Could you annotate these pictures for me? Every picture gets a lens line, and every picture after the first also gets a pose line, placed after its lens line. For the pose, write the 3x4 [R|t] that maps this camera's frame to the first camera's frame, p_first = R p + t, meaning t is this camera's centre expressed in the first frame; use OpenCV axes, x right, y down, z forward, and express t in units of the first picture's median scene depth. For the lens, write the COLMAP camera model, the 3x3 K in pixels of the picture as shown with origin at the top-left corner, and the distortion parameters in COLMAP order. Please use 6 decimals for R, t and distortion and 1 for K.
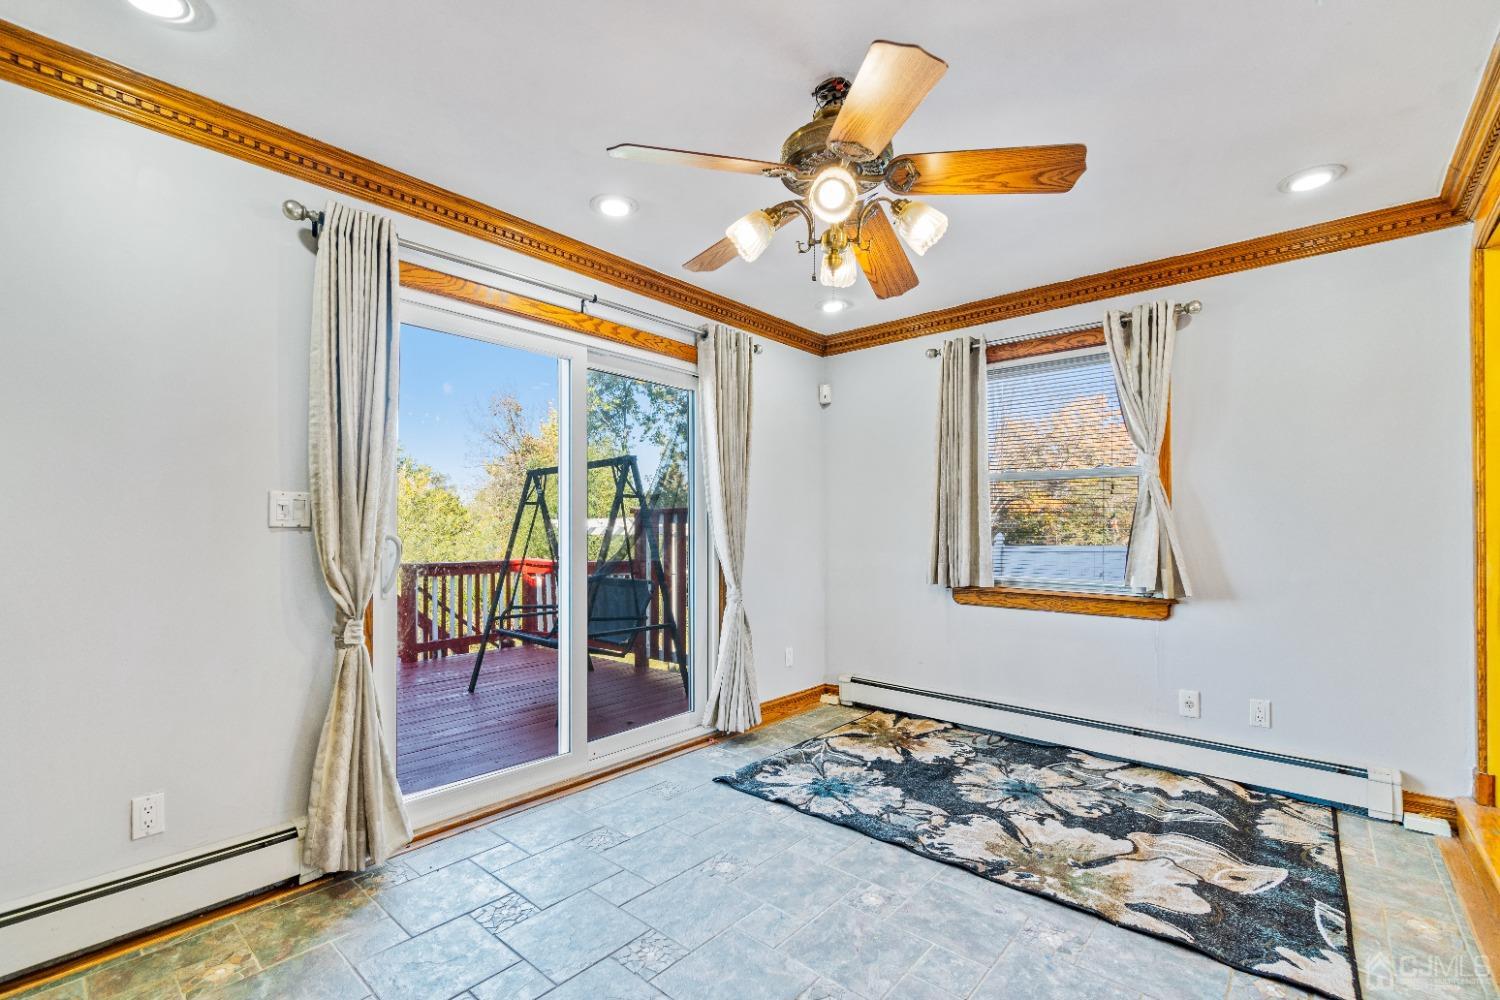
lens RADIAL K [[654.9, 0, 750.0], [0, 654.9, 534.4], [0, 0, 1]] dist [-0.000167, 0.000001]
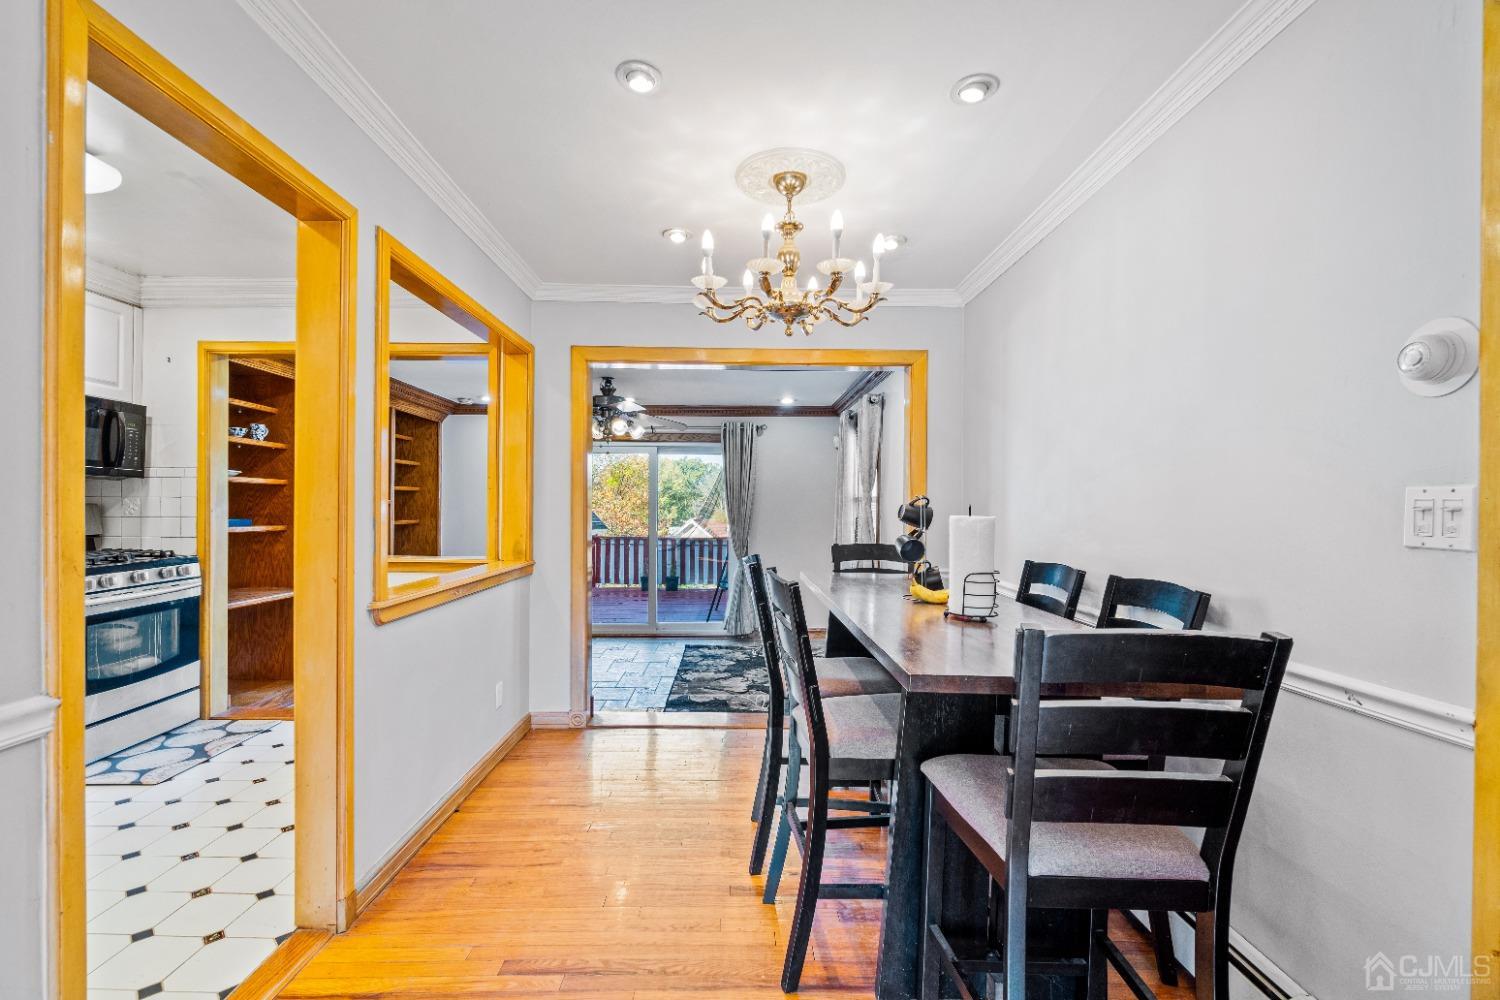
lens RADIAL K [[651.4, 0, 745.1], [0, 651.4, 507.8], [0, 0, 1]] dist [0.000705, 0.000617]
pose [[0.668402, 0.006178, -0.743775, 1.846699], [-0.011701, 0.999929, -0.002209, -0.080326], [0.743708, 0.010179, 0.668427, -0.313860]]
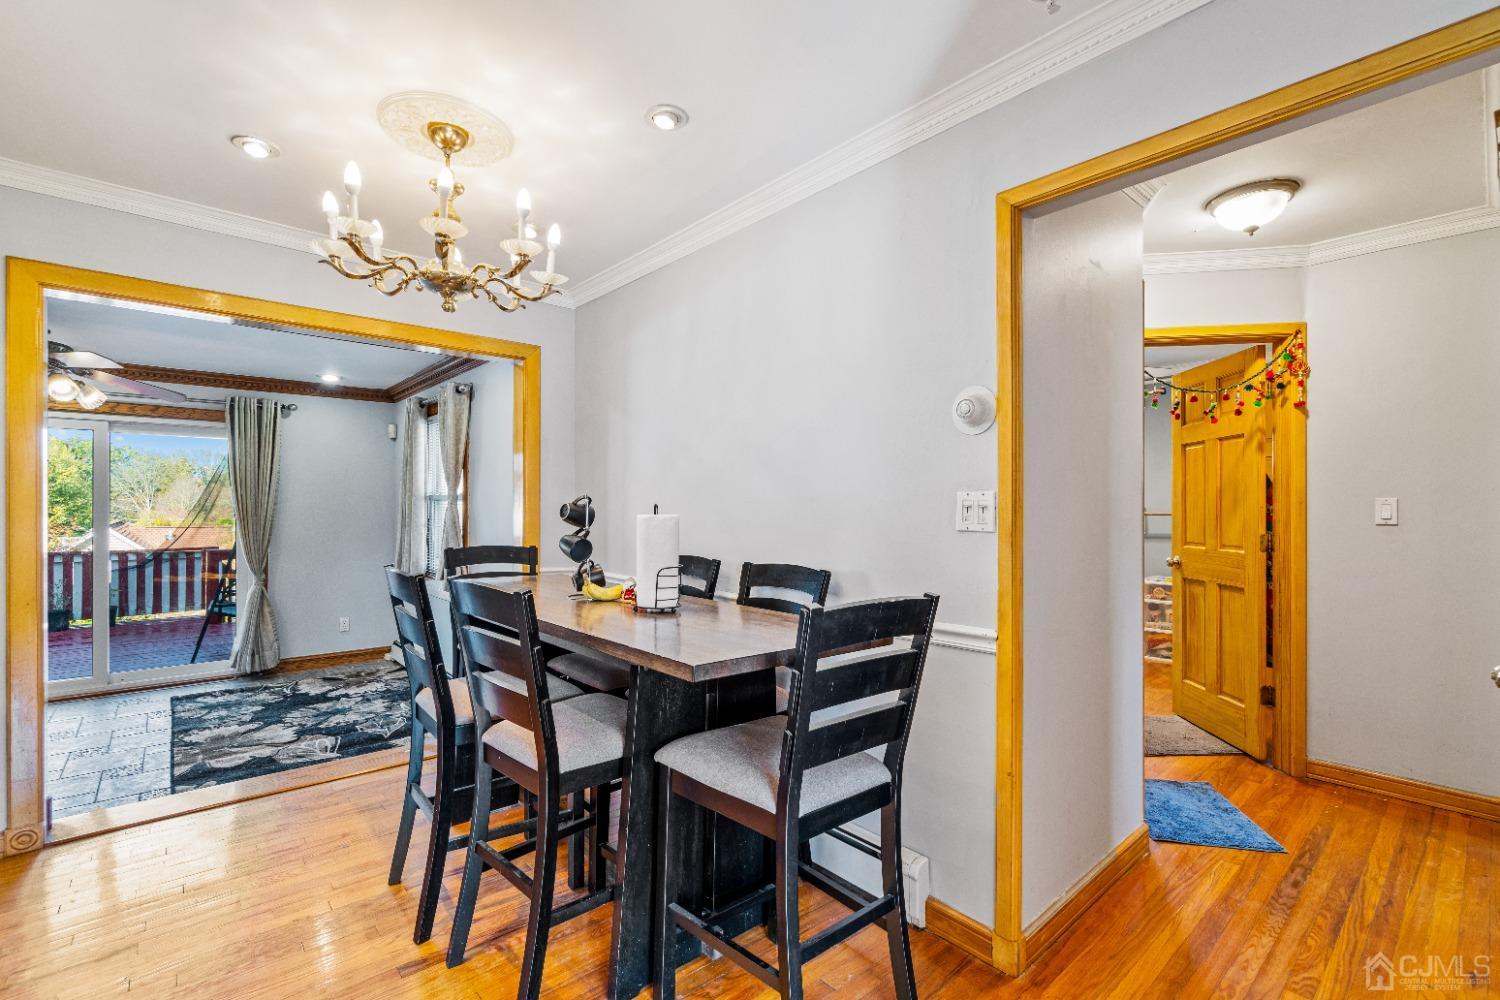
lens RADIAL K [[661.9, 0, 740.6], [0, 661.9, 502.4], [0, 0, 1]] dist [-0.001108, -0.000037]
pose [[0.989650, 0.001212, -0.143497, 1.684004], [-0.003224, 0.999900, -0.013792, -0.079454], [0.143466, 0.014112, 0.989555, -0.404984]]
